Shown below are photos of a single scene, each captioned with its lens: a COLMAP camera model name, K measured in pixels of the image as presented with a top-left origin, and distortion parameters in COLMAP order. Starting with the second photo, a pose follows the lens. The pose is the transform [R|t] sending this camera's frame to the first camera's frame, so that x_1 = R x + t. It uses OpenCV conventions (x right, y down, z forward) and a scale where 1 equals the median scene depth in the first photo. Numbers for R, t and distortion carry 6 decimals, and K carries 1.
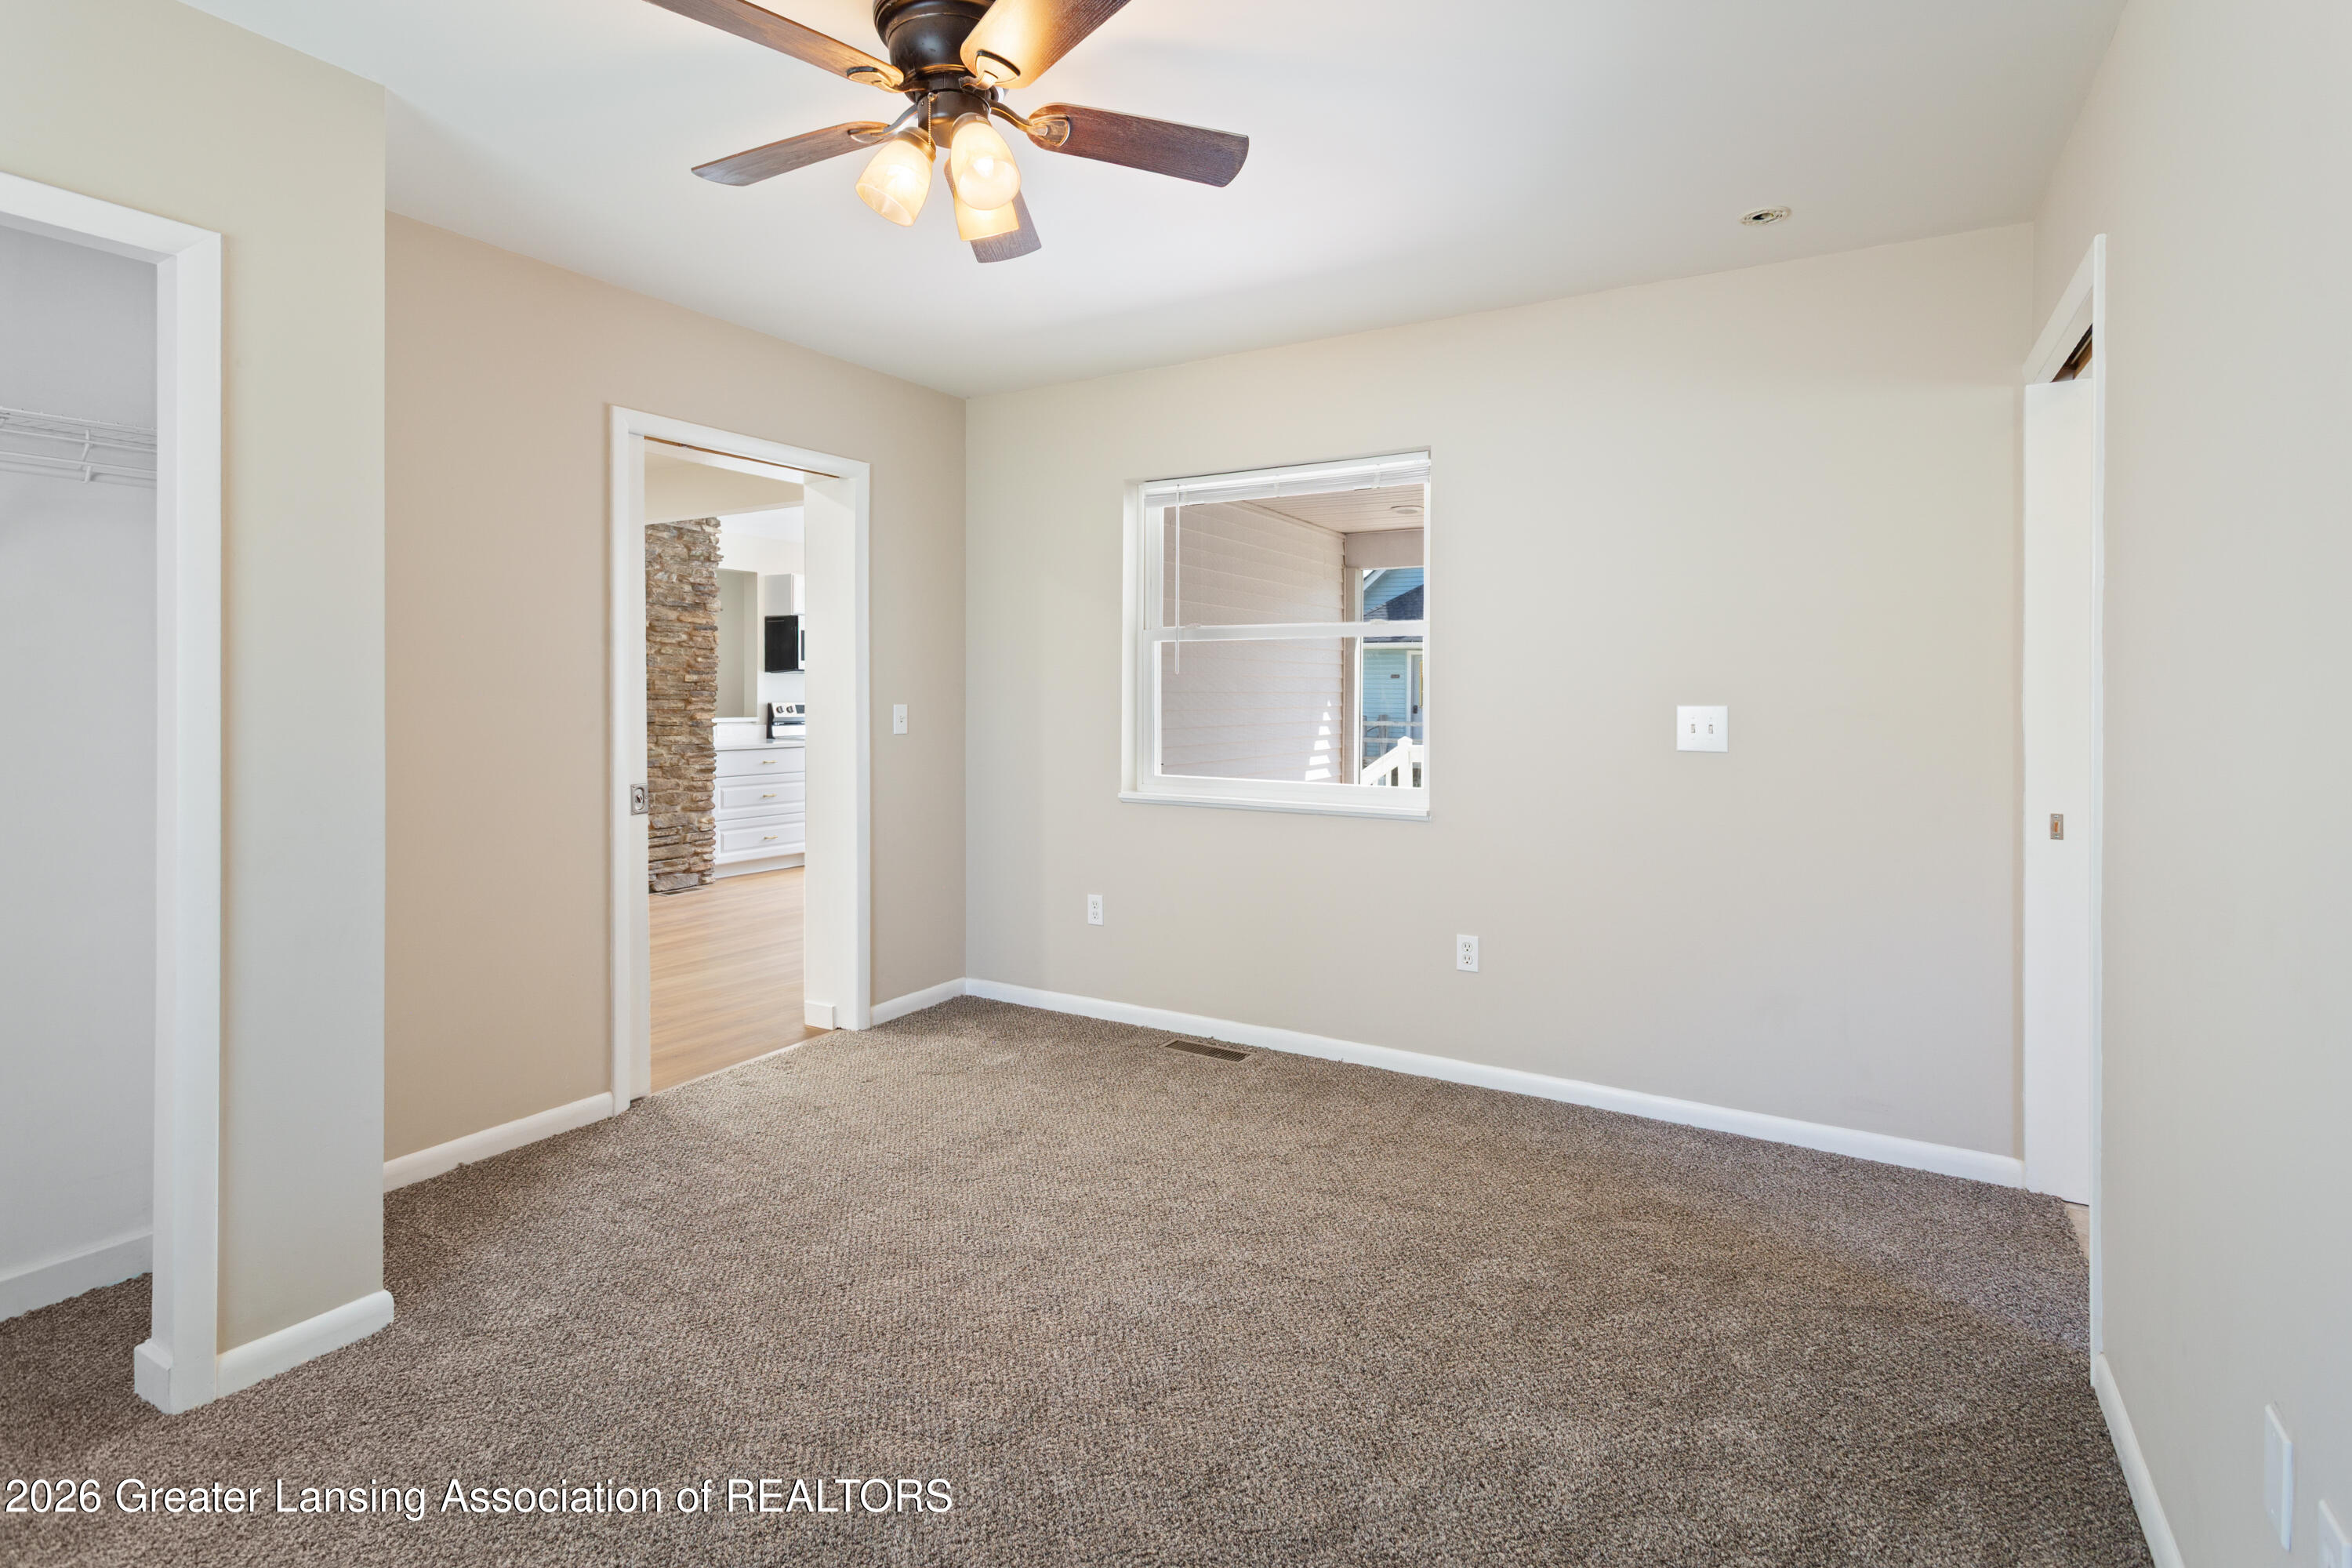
lens RADIAL K [[1139.3, 0, 1178.3], [0, 1139.3, 716.8], [0, 0, 1]] dist [-0.000430, 0.000235]
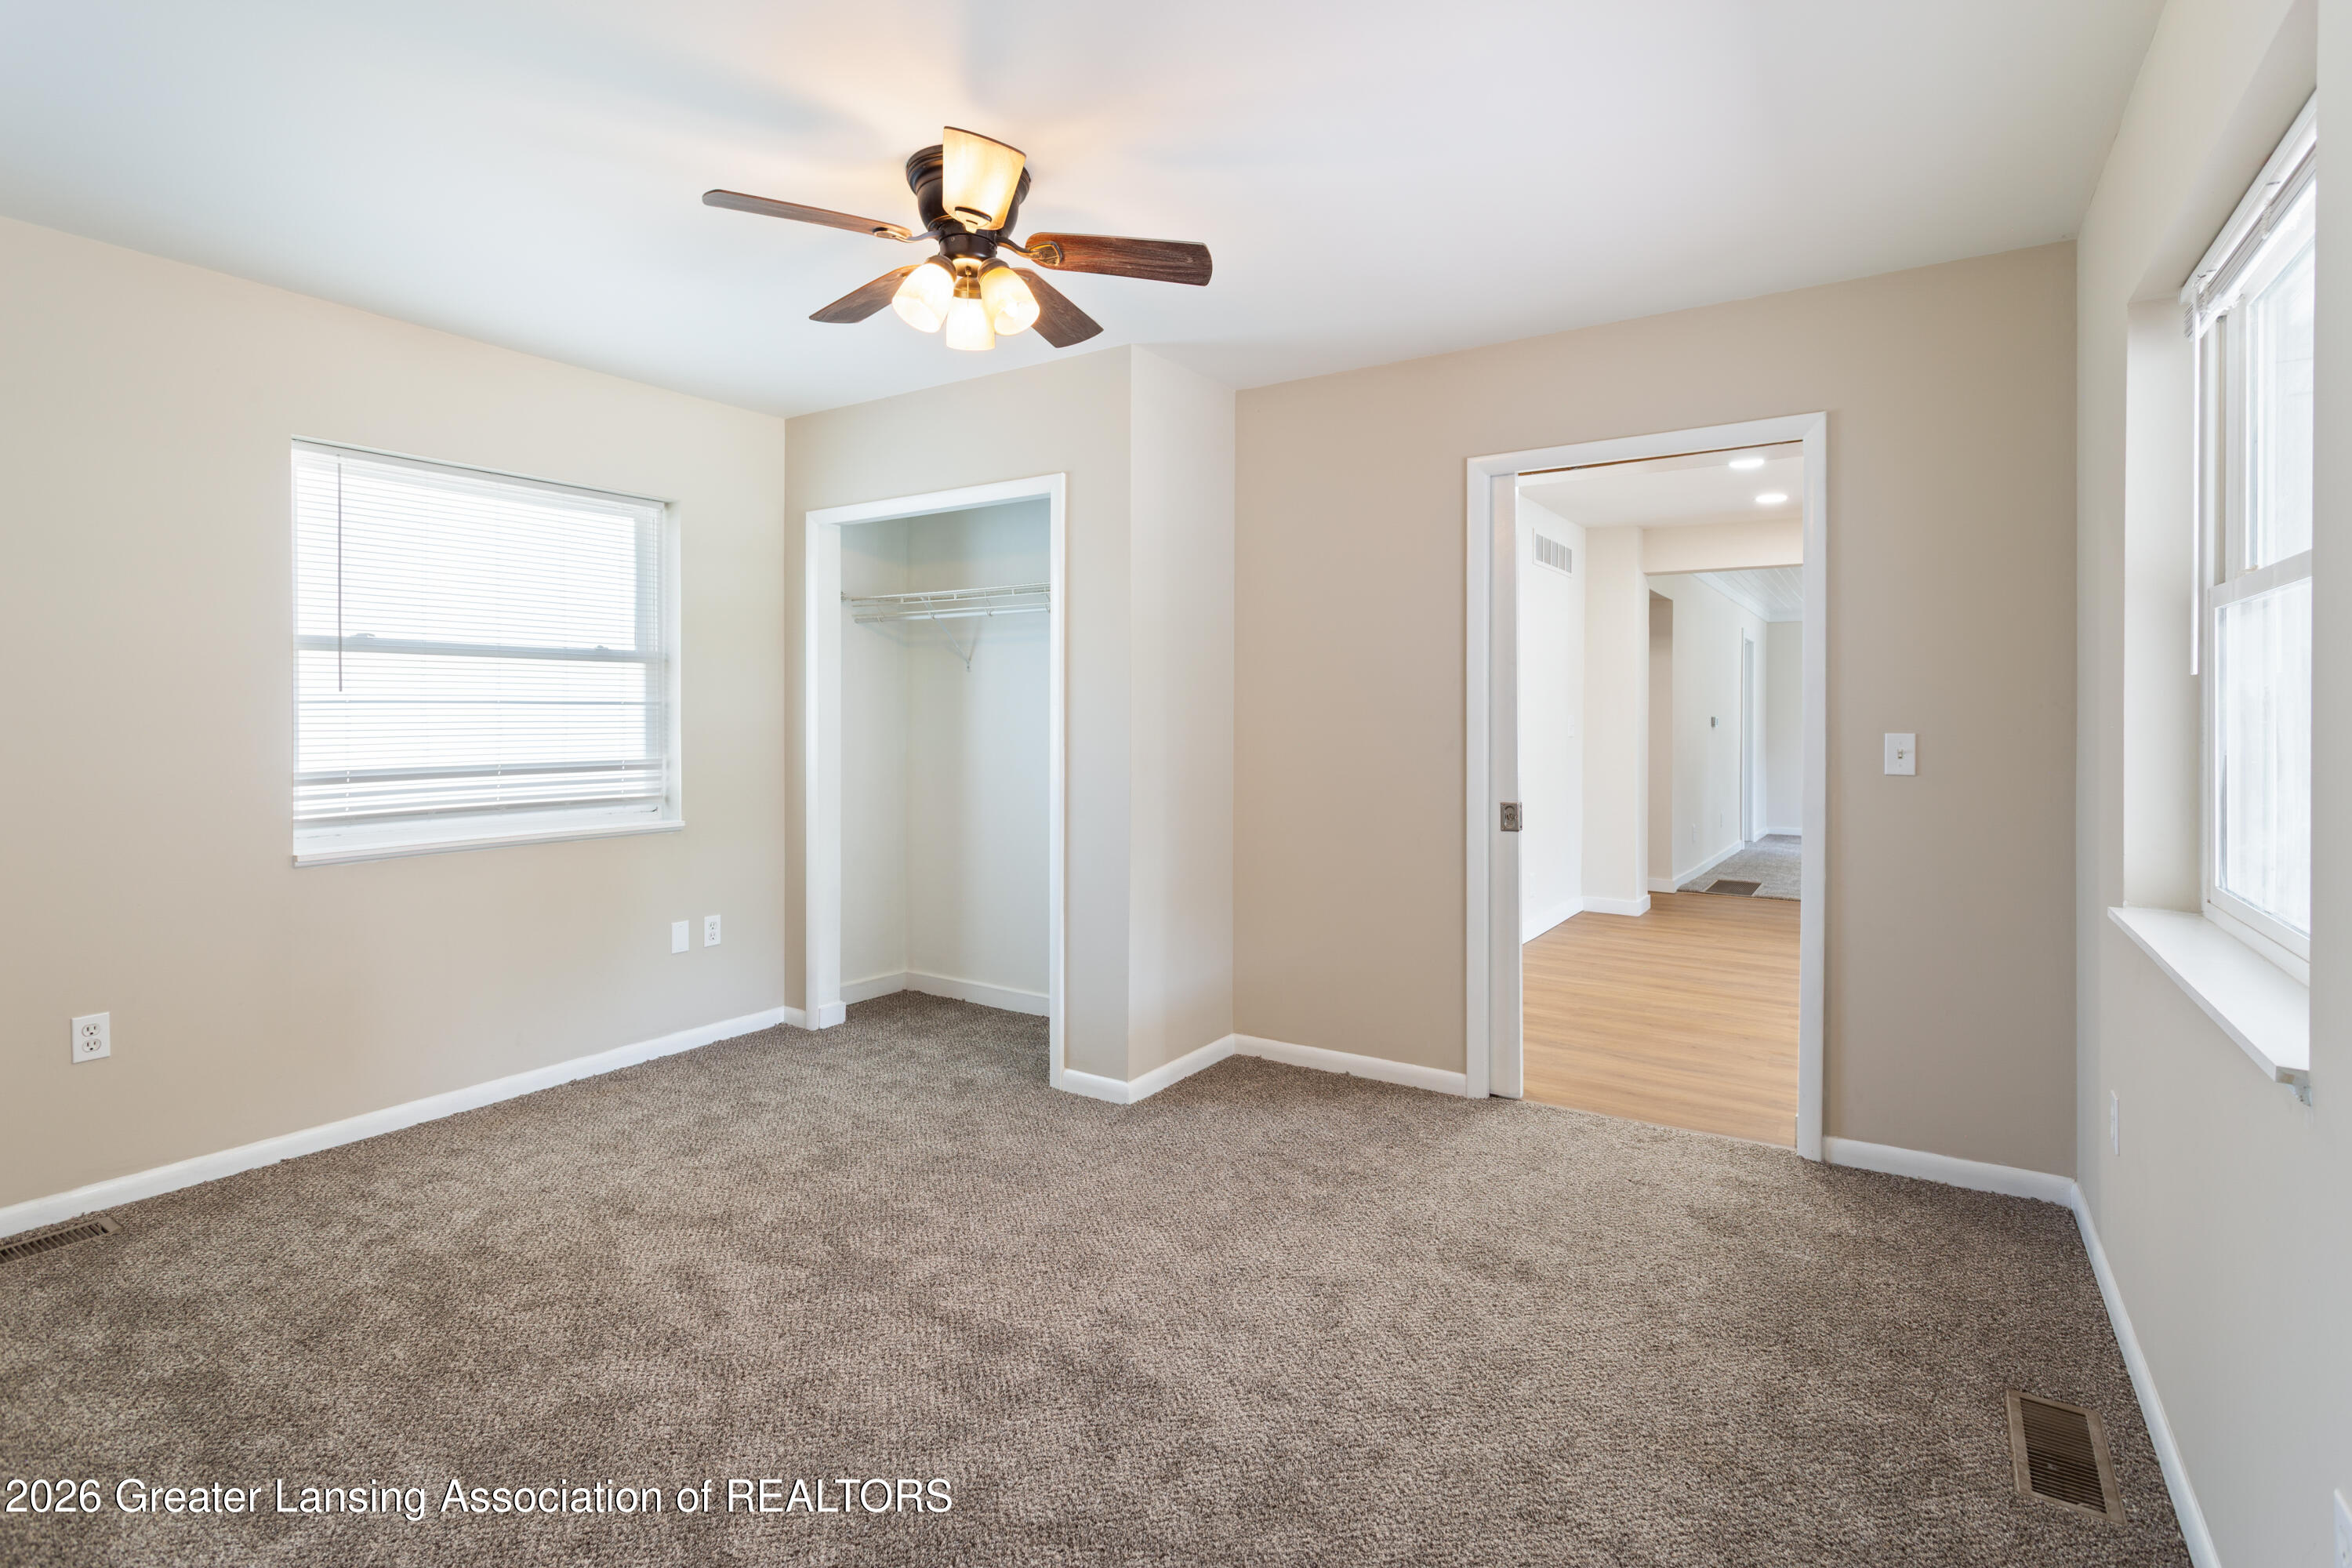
lens RADIAL K [[1139.3, 0, 1178.3], [0, 1139.3, 716.8], [0, 0, 1]] dist [-0.000430, 0.000235]
pose [[-0.031175, 0.002751, -0.999510, 0.650700], [-0.022892, 0.999732, 0.003465, -0.017901], [0.999252, 0.022989, -0.031103, 0.783906]]
